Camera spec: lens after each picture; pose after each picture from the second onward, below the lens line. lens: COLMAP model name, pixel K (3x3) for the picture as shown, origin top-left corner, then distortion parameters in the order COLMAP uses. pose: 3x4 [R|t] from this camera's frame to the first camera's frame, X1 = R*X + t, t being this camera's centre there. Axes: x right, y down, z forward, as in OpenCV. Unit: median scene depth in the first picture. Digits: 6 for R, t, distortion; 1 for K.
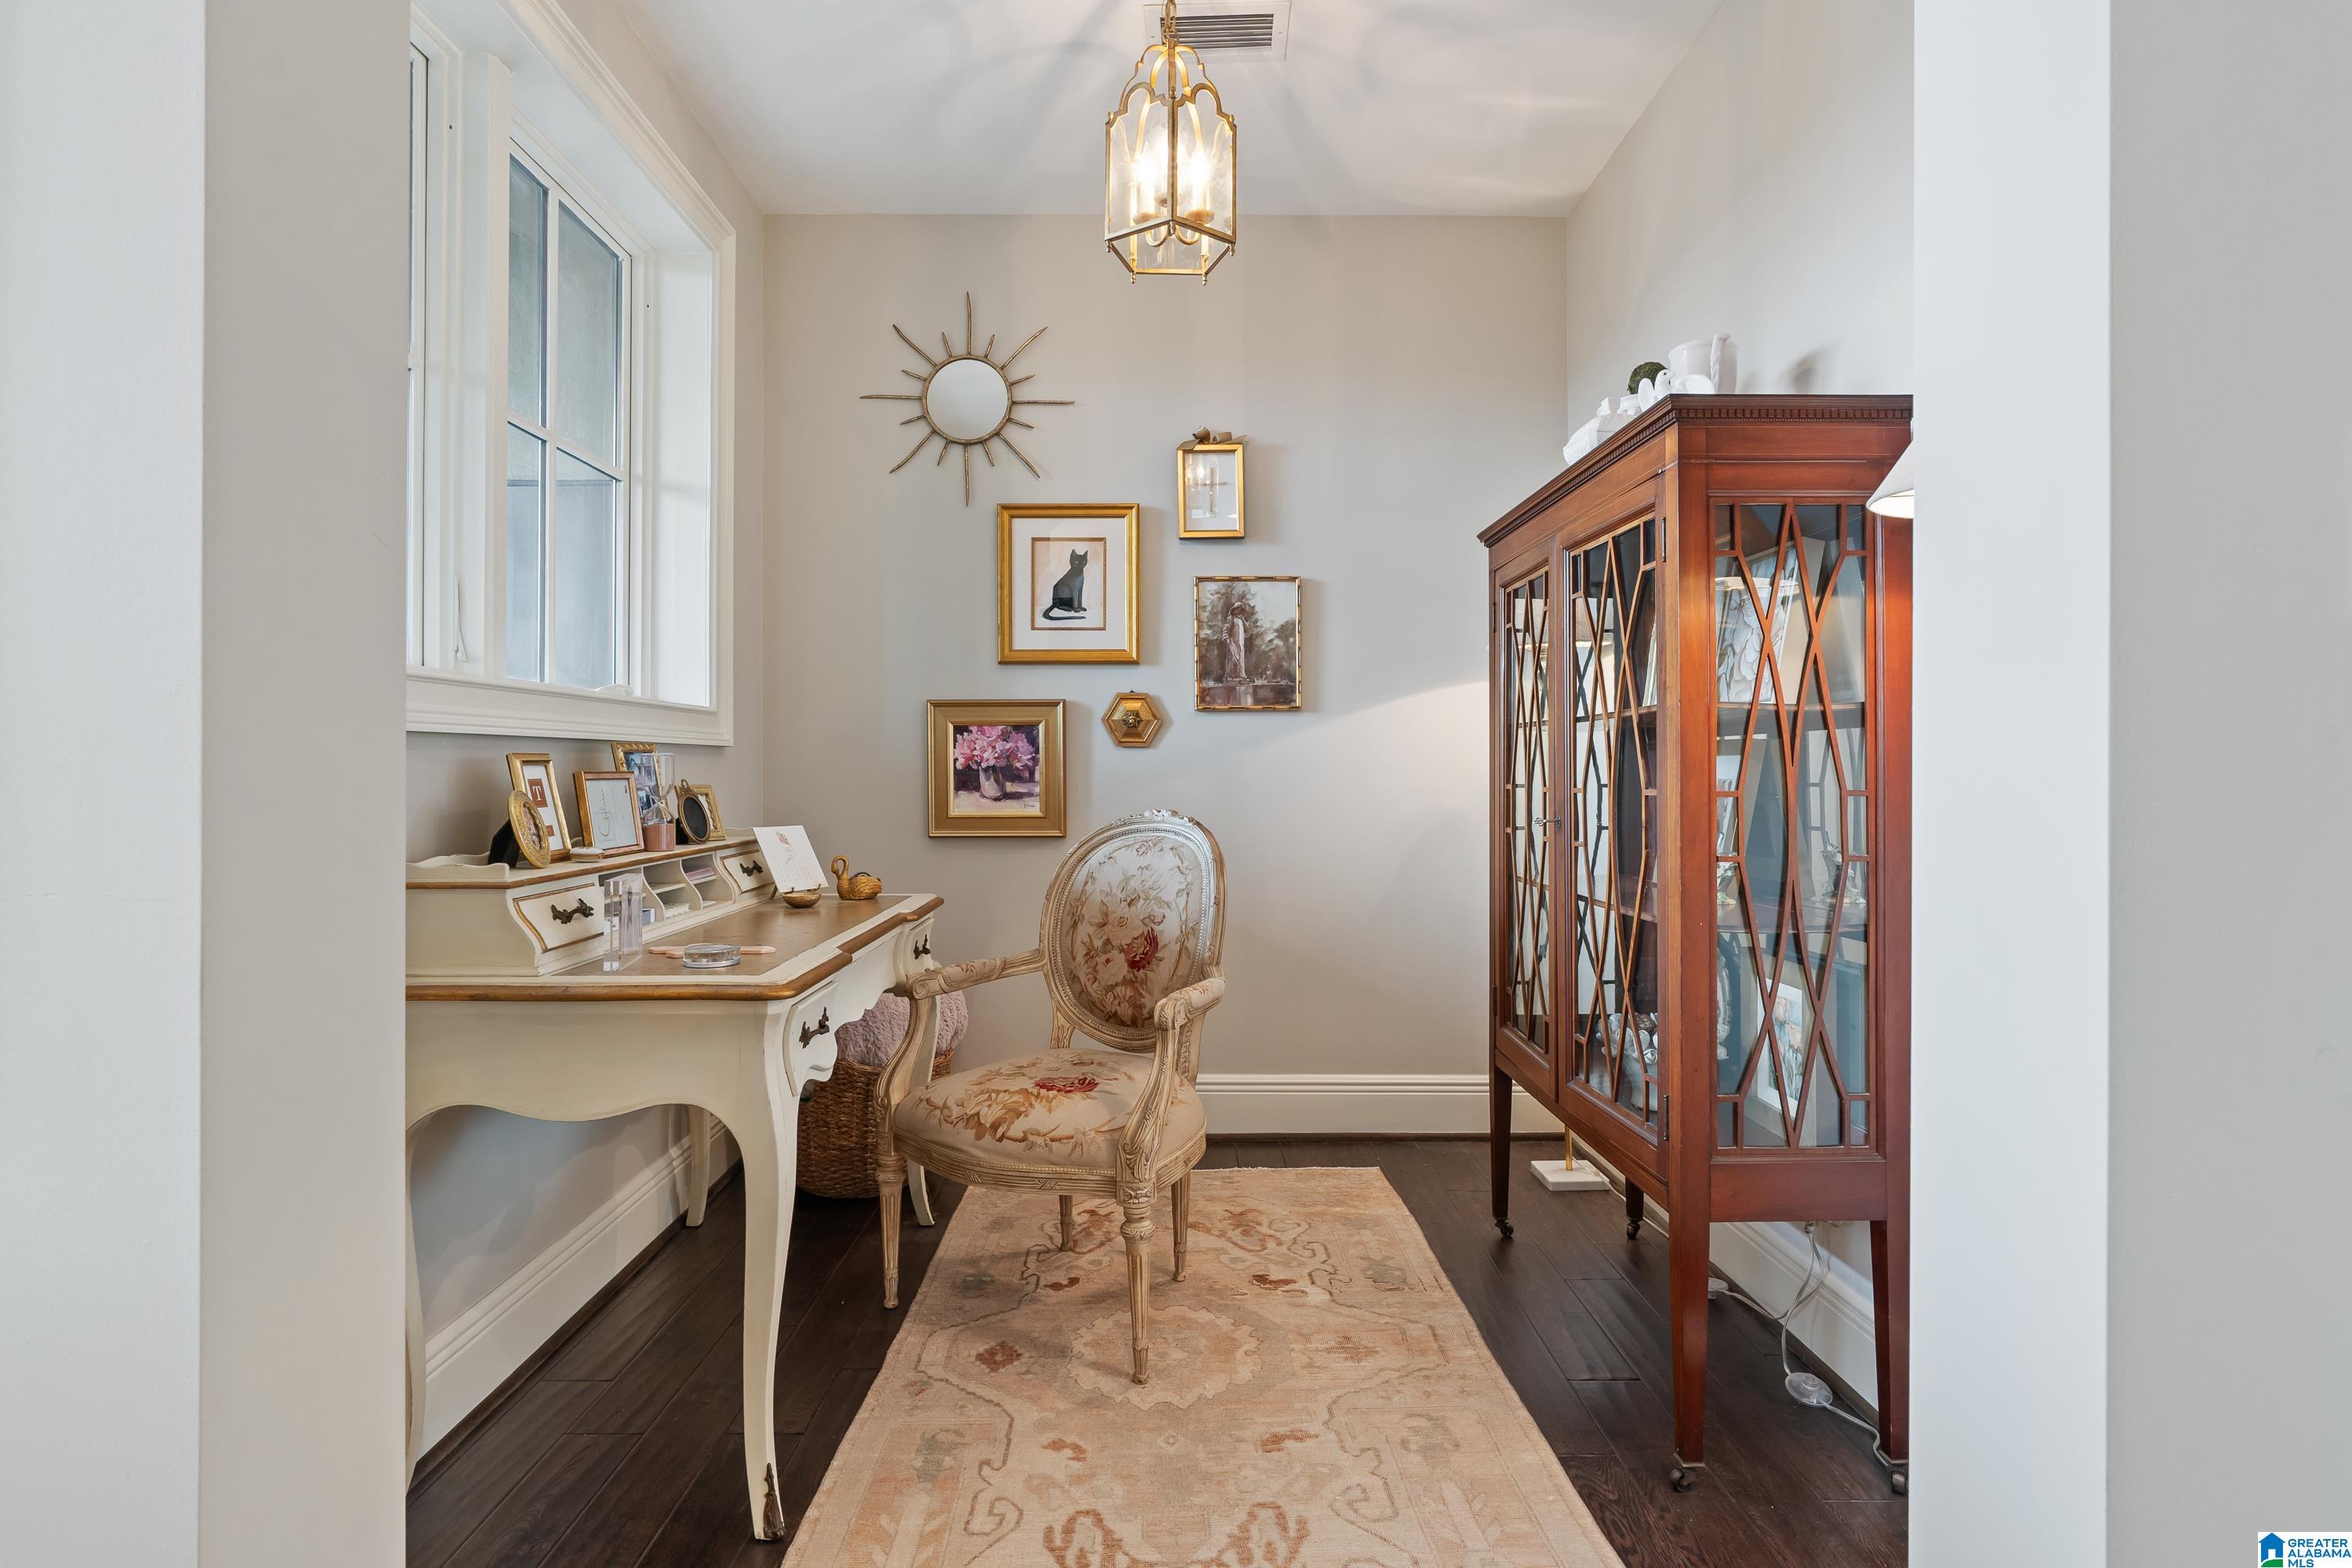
lens RADIAL K [[1175.3, 0, 1176.9], [0, 1175.3, 764.8], [0, 0, 1]] dist [-0.012317, -0.000876]
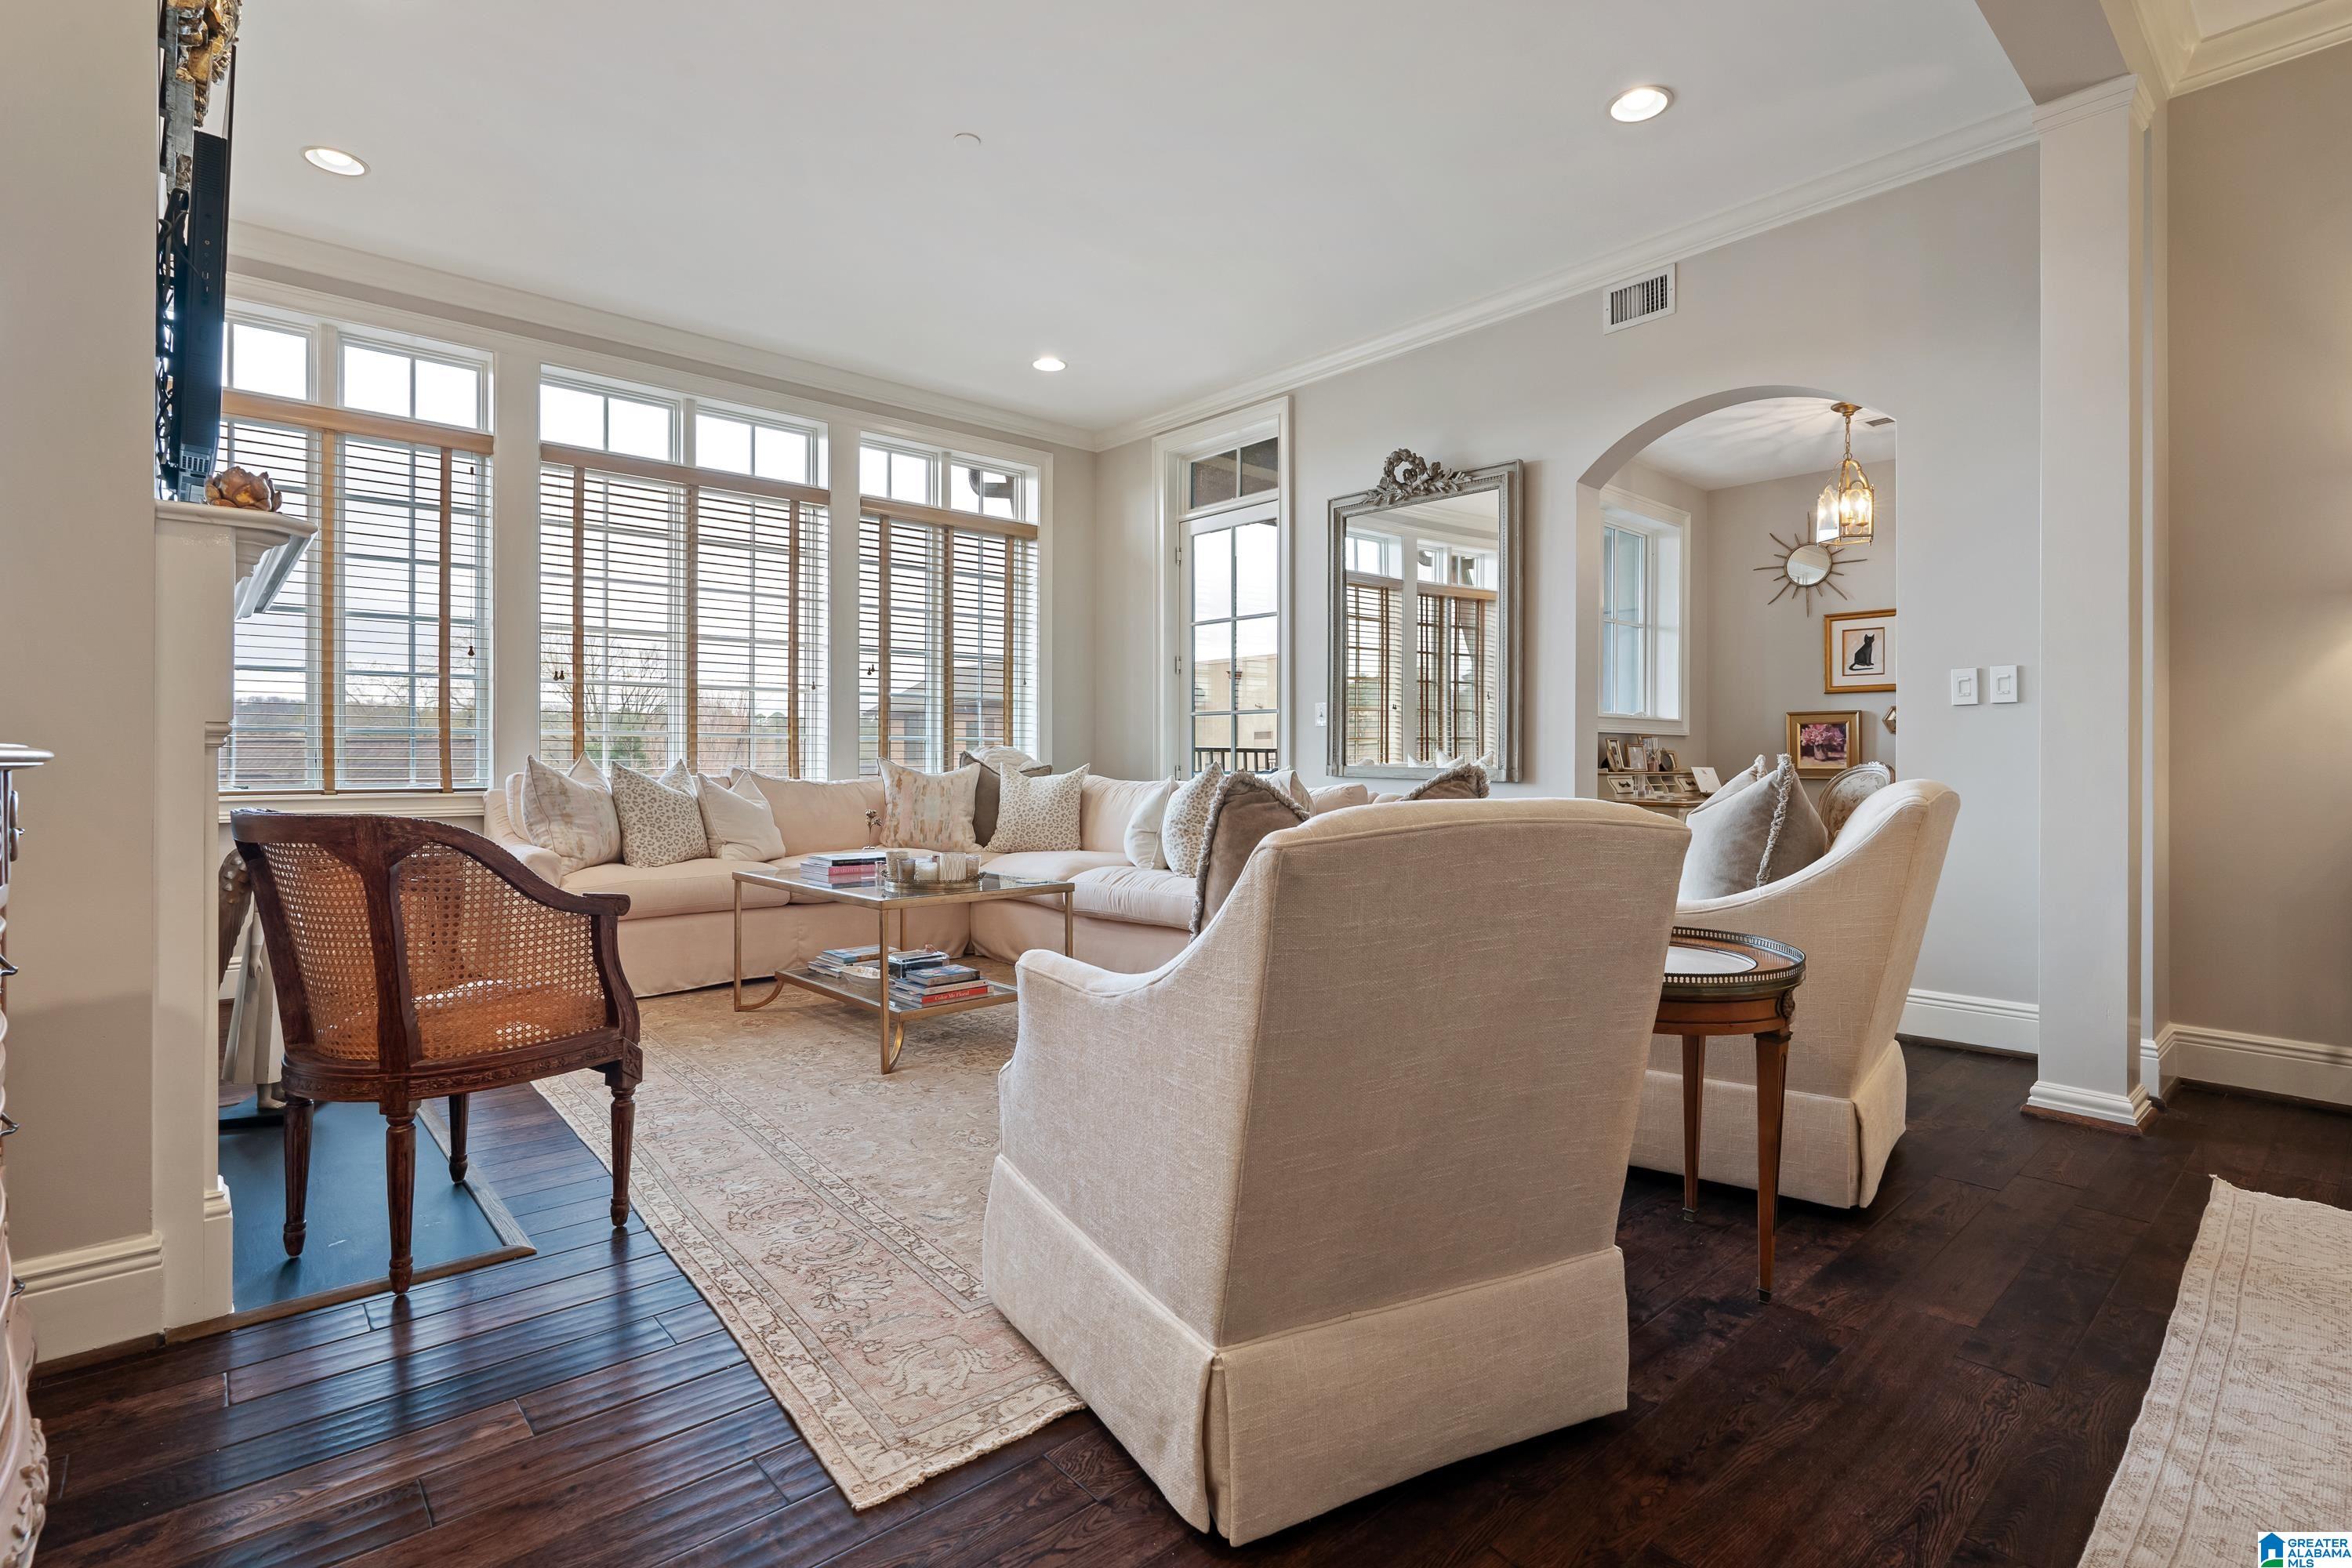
lens RADIAL K [[1132.3, 0, 1174.4], [0, 1132.3, 761.2], [0, 0, 1]] dist [-0.009209, 0.003590]
pose [[0.664031, 0.003358, -0.747698, 0.563765], [-0.001396, 0.999994, 0.003251, 0.025811], [0.747704, -0.001115, 0.664031, -1.137602]]
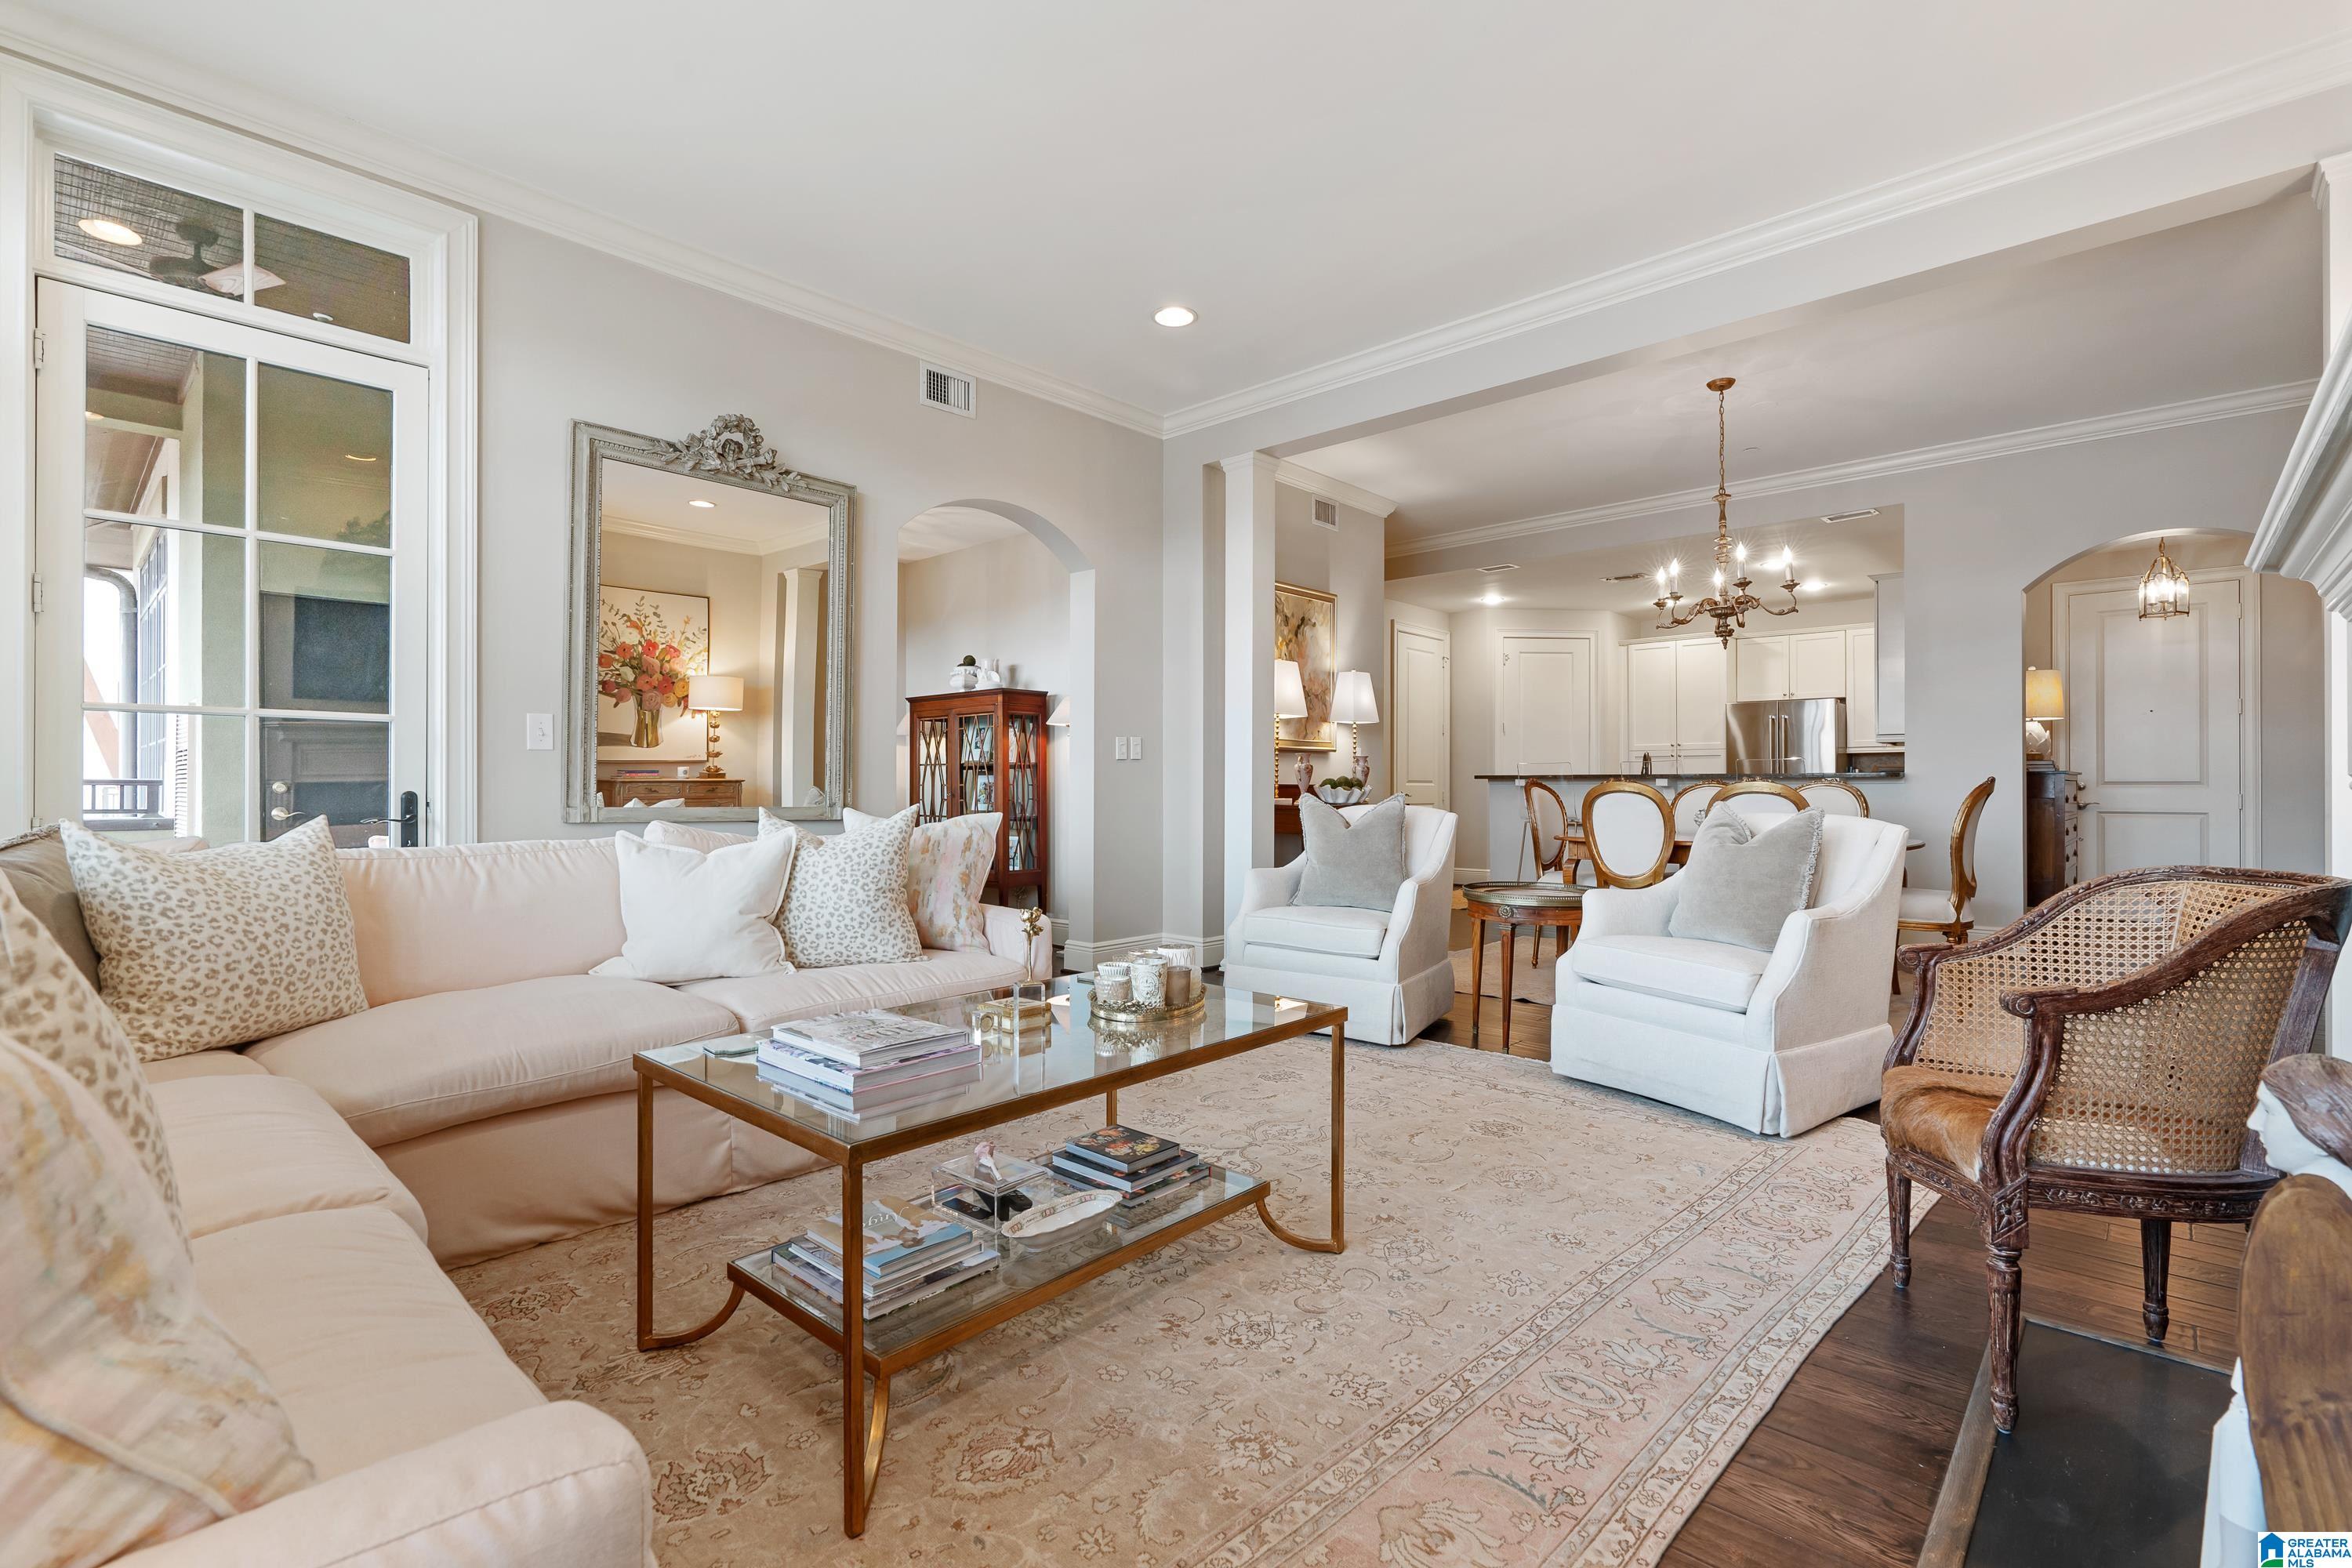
lens RADIAL K [[1076.3, 0, 1187.1], [0, 1076.3, 782.5], [0, 0, 1]] dist [-0.007861, 0.001638]
pose [[0.676632, -0.005034, 0.736304, -0.990515], [0.002659, 0.999987, 0.004393, 0.007182], [-0.736316, -0.001014, 0.676637, -1.048411]]
